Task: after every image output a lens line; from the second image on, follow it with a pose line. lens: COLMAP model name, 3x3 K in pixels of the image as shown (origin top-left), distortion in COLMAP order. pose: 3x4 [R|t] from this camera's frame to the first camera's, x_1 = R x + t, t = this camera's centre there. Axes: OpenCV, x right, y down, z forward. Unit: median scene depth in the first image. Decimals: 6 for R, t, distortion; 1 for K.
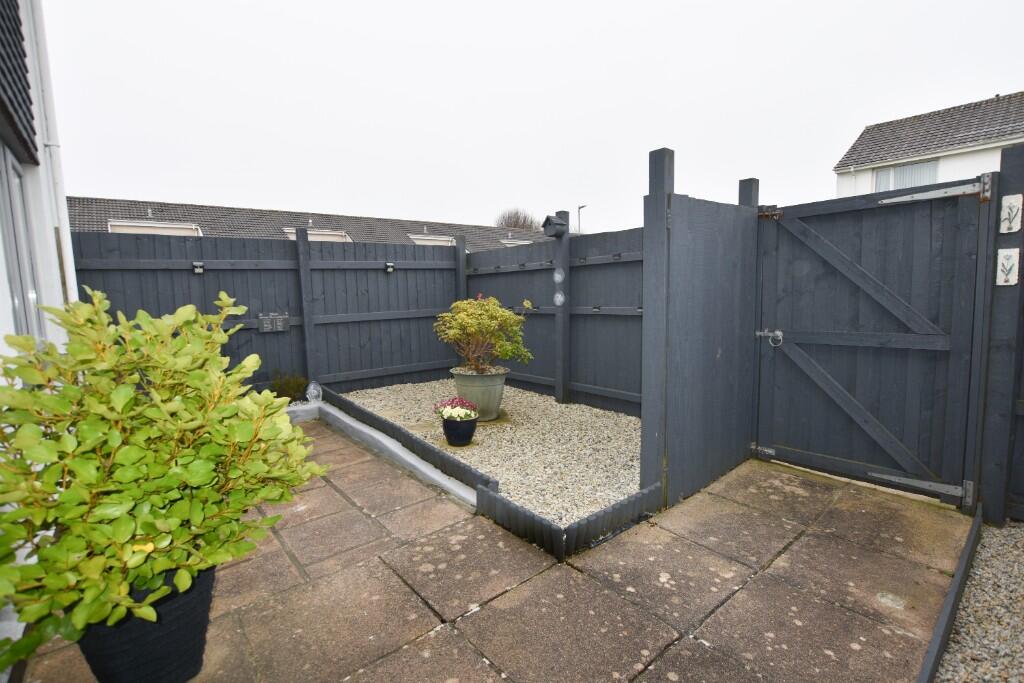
lens RADIAL K [[487.2, 0, 512.0], [0, 487.2, 341.5], [0, 0, 1]] dist [-0.001561, 0.000158]
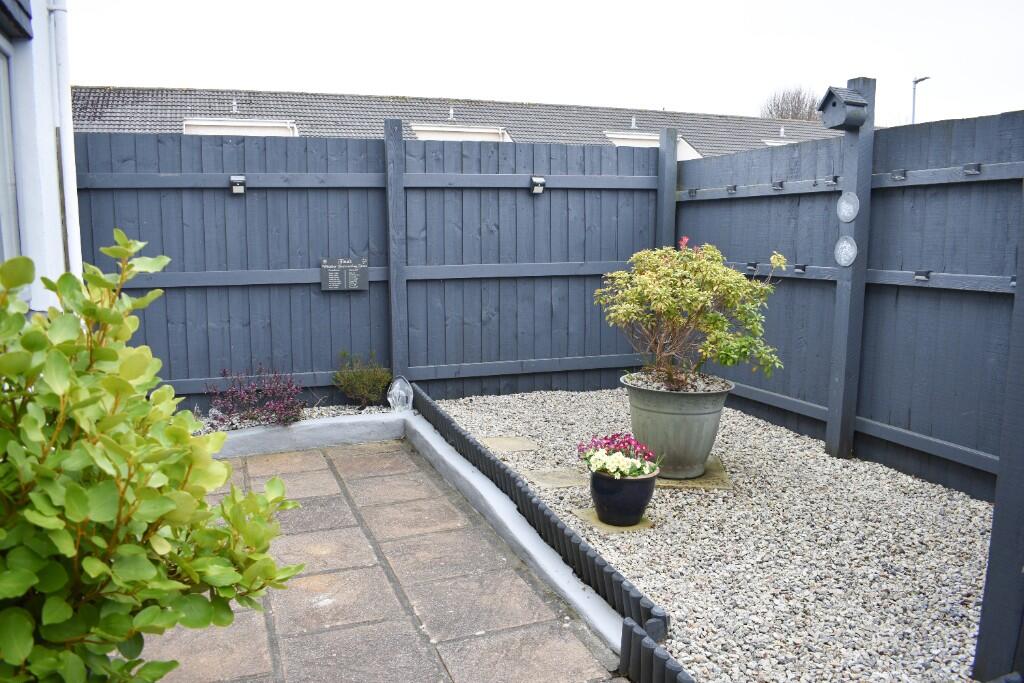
lens RADIAL K [[821.0, 0, 512.0], [0, 821.0, 341.5], [0, 0, 1]] dist [-0.081023, 0.000743]
pose [[0.948909, 0.066131, -0.308542, 0.036532], [-0.054932, 0.997482, 0.044853, -0.015226], [0.310732, -0.025613, 0.950153, 0.102345]]
